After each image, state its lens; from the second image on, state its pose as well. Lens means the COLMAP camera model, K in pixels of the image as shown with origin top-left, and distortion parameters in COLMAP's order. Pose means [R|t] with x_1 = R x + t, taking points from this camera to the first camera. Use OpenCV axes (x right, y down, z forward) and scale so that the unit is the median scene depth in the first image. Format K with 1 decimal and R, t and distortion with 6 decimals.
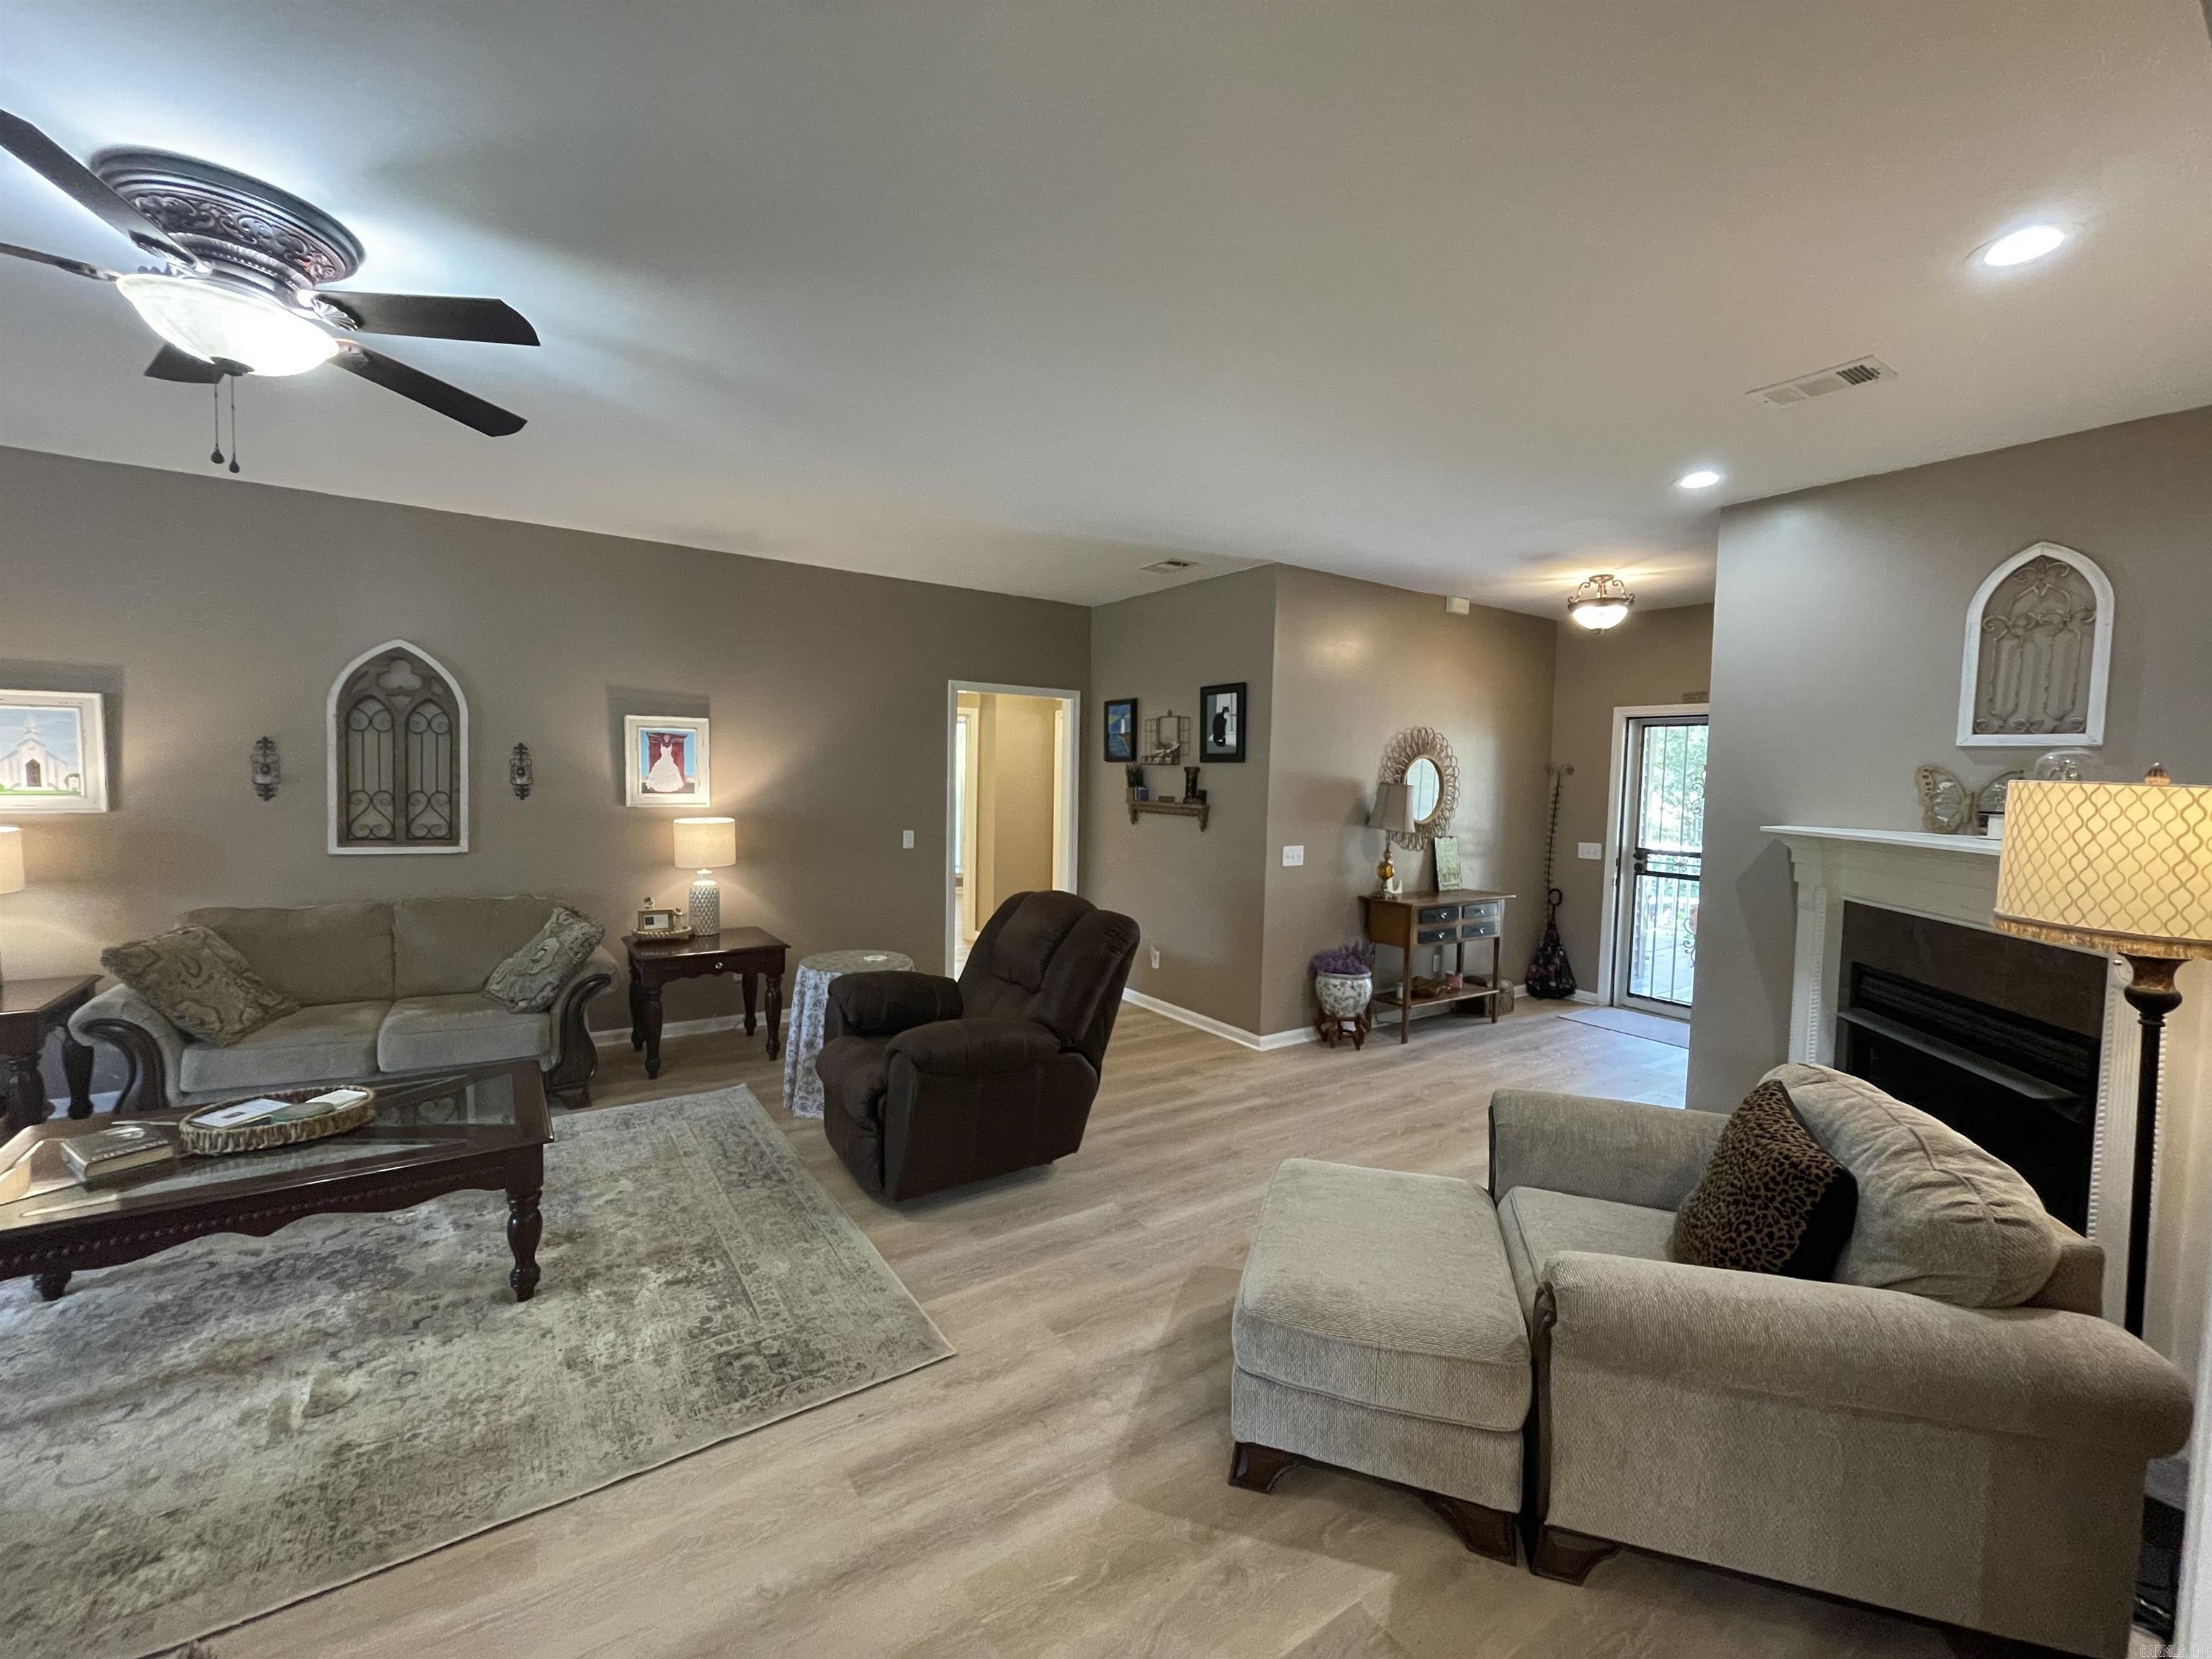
lens RADIAL K [[902.1, 0, 1105.0], [0, 902.1, 827.4], [0, 0, 1]] dist [-0.002908, 0.000183]
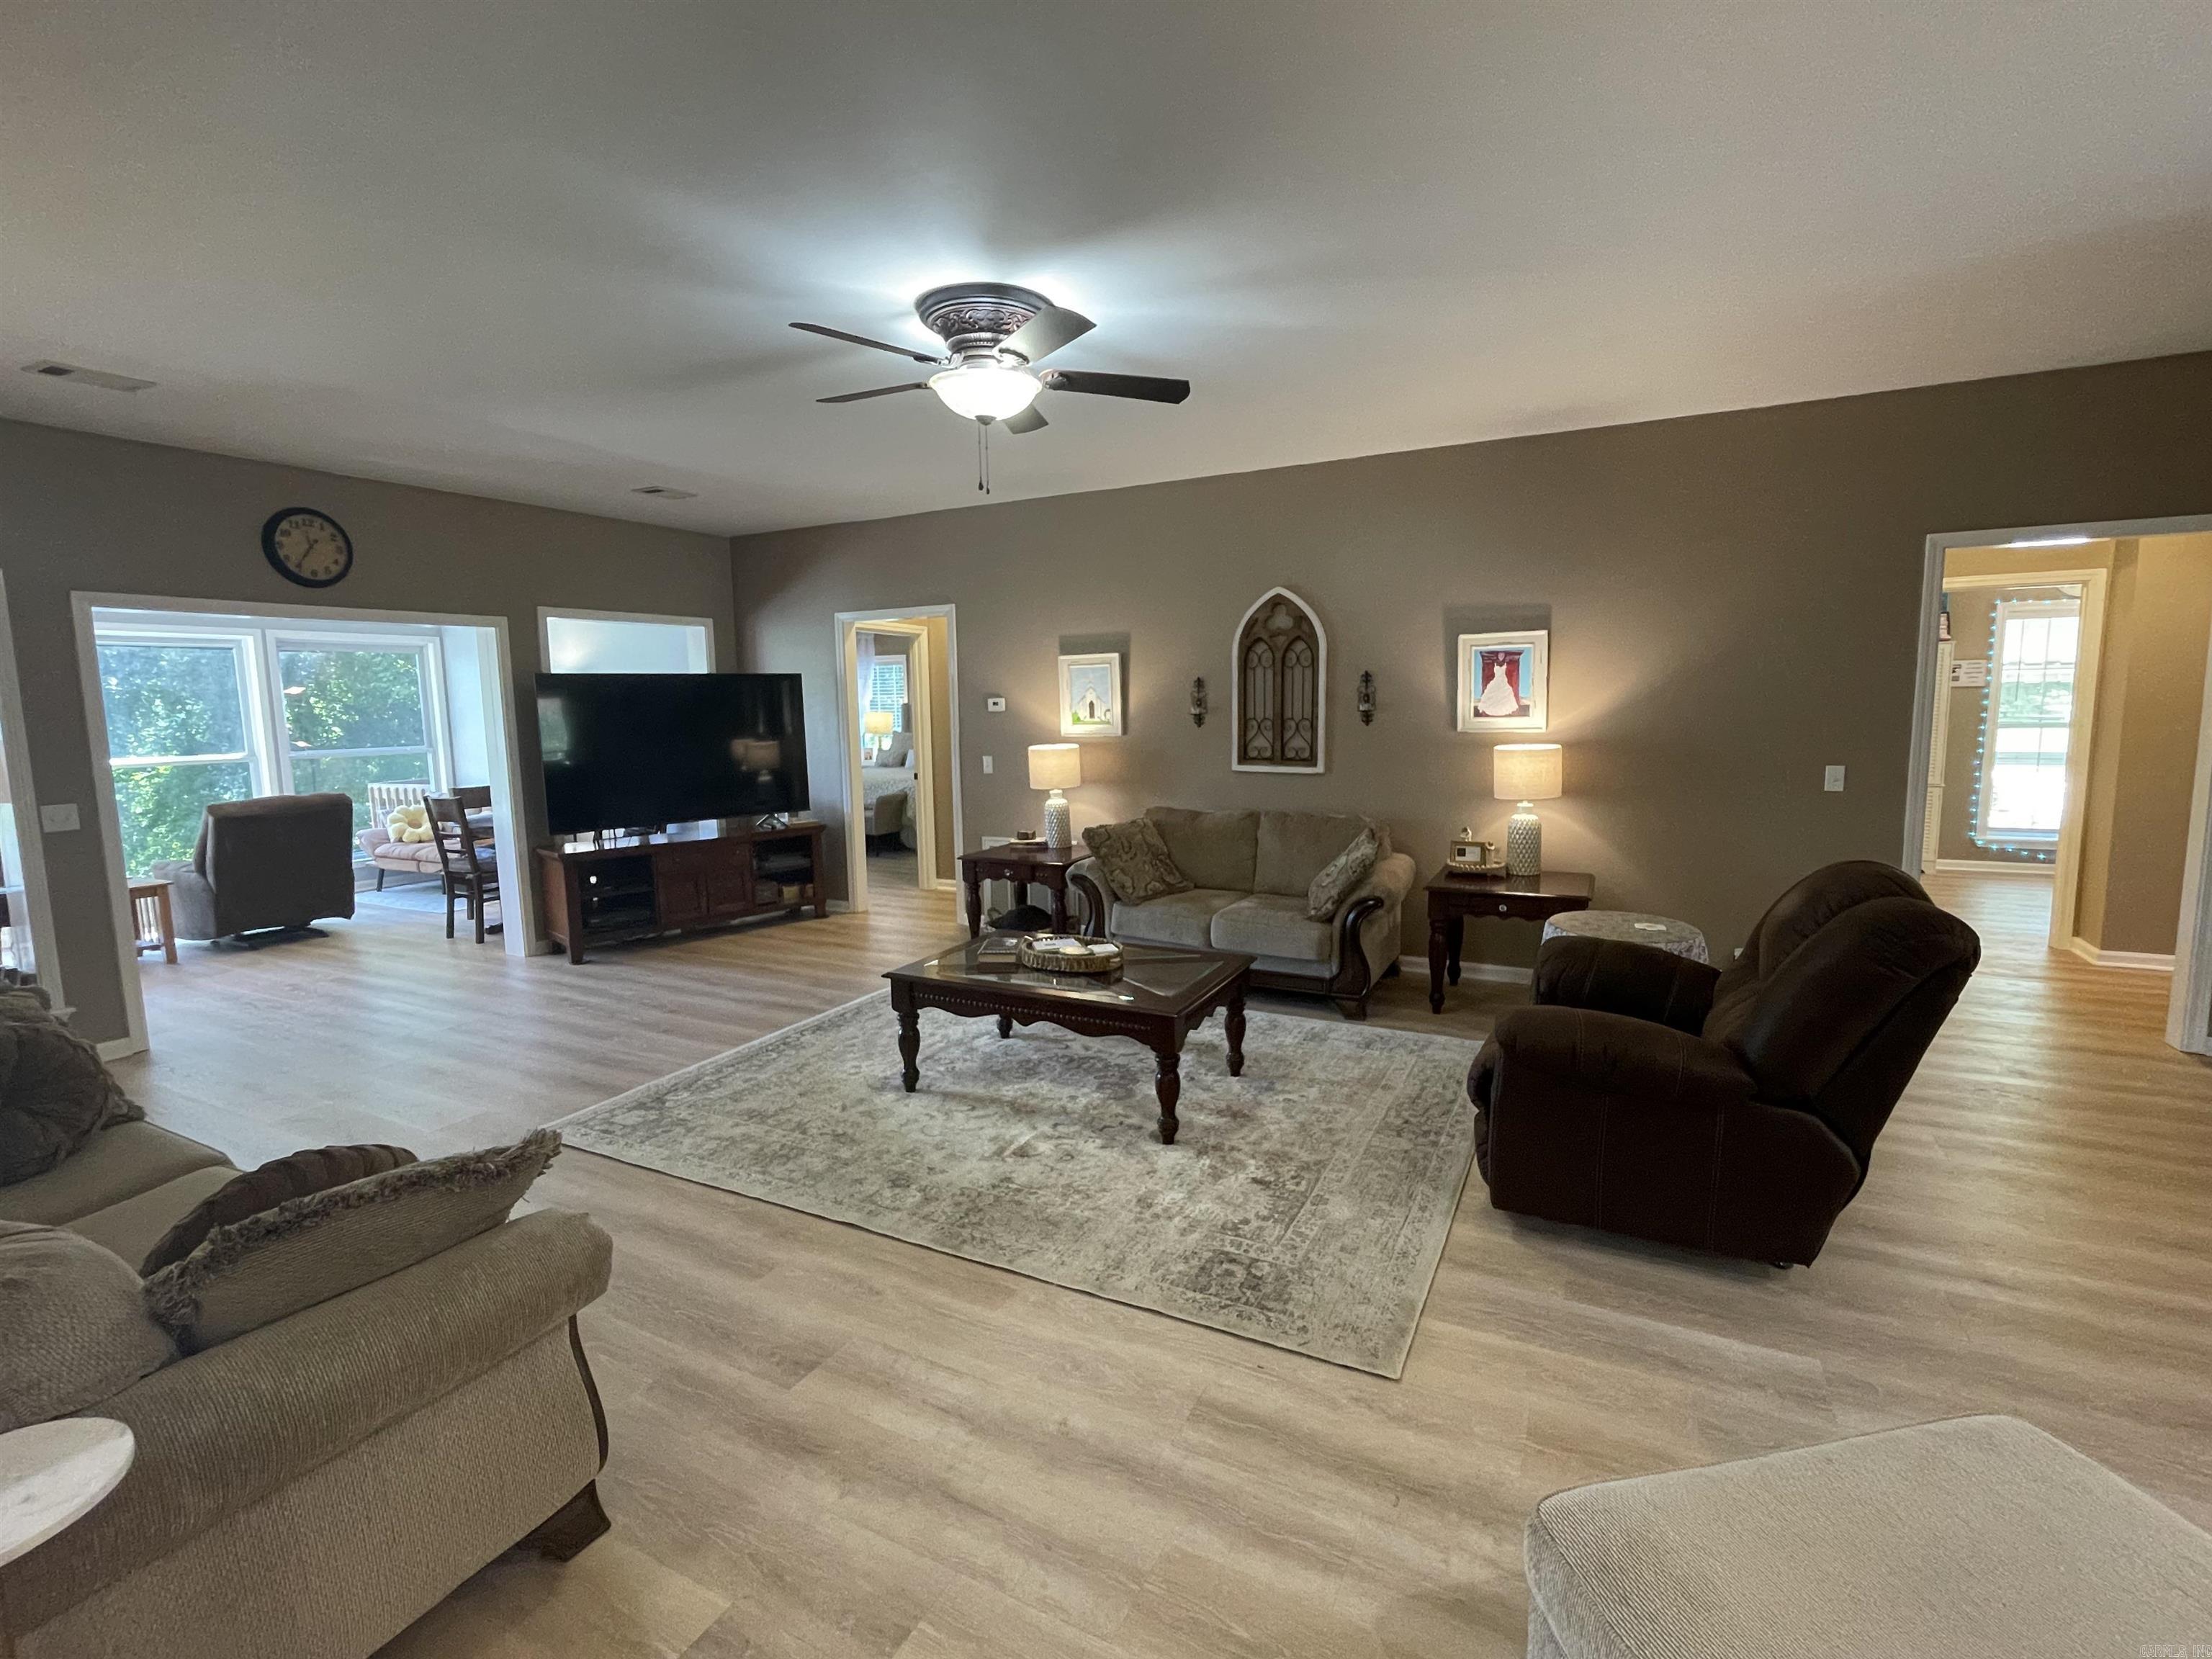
lens RADIAL K [[1010.9, 0, 1106.9], [0, 1010.9, 826.2], [0, 0, 1]] dist [-0.002177, 0.000381]
pose [[0.471734, 0.076932, -0.878379, 0.324193], [-0.021690, 0.996897, 0.075664, 0.005353], [0.881474, -0.016641, 0.471939, 0.218523]]
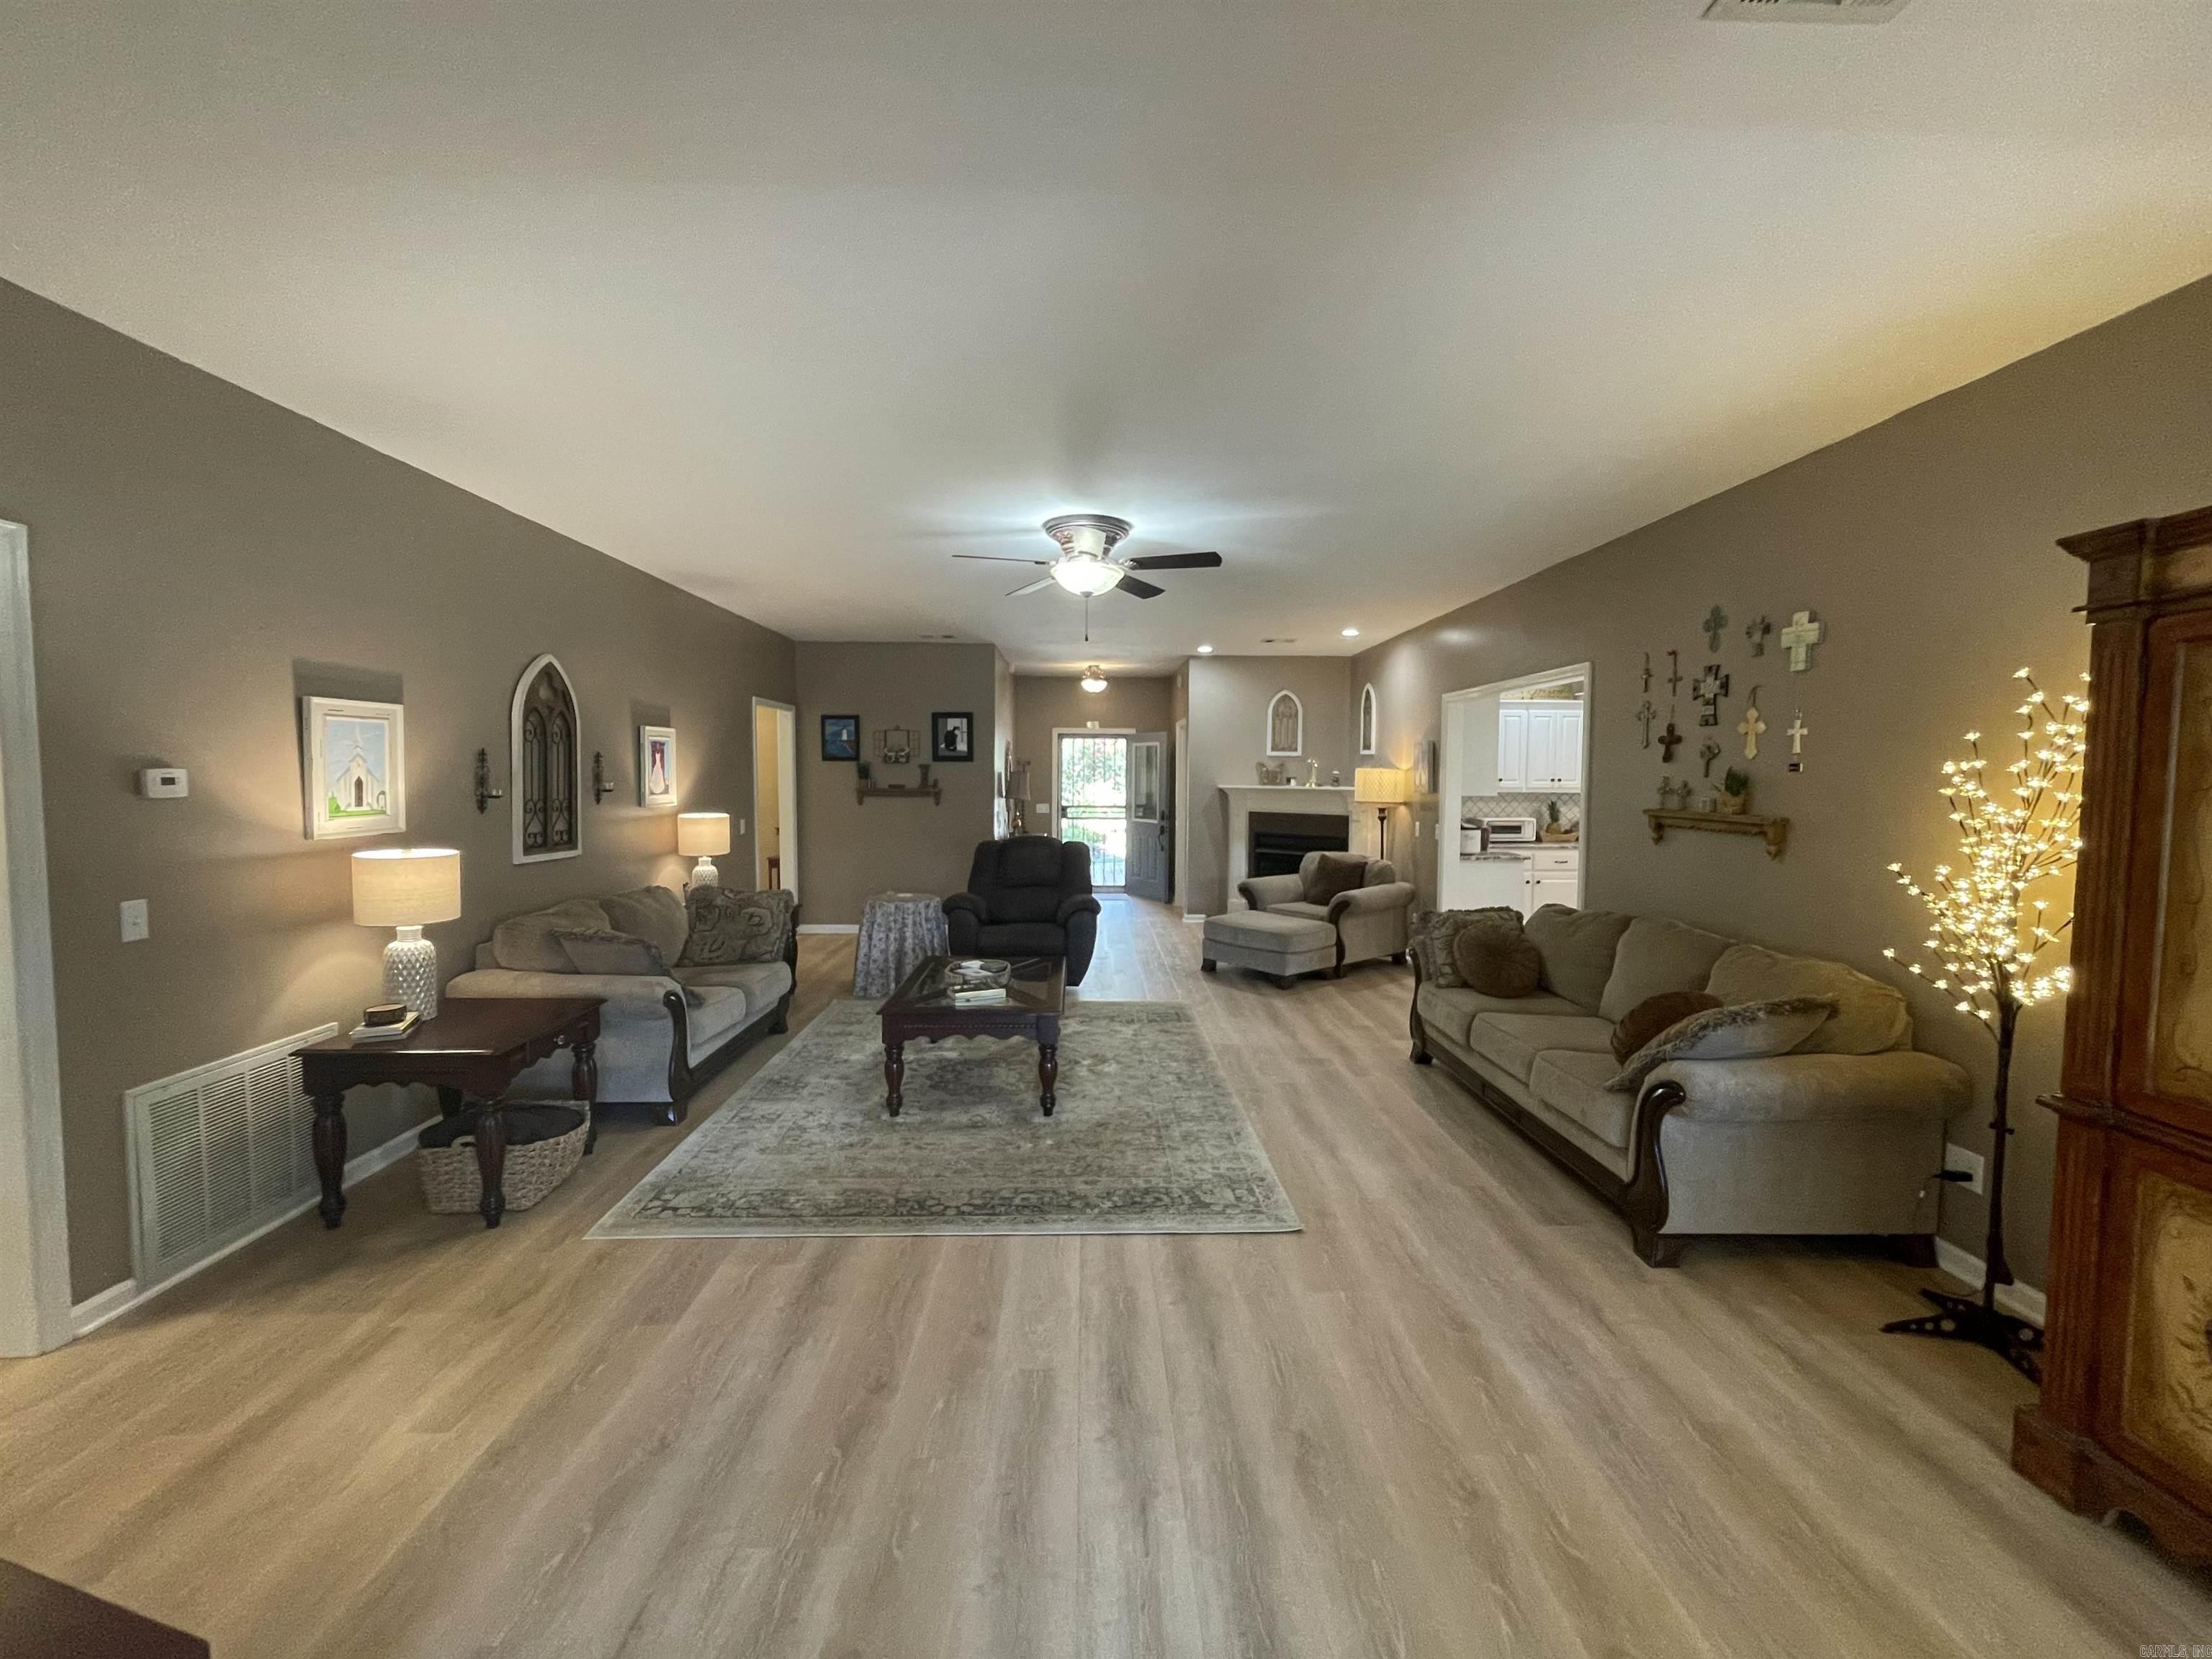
lens RADIAL K [[902.1, 0, 1103.3], [0, 902.1, 819.2], [0, 0, 1]] dist [-0.002908, 0.000183]
pose [[0.546715, -0.063787, 0.834886, -1.542766], [0.057159, 0.997611, 0.038789, -0.025408], [-0.835366, 0.026515, 0.549055, -0.128098]]
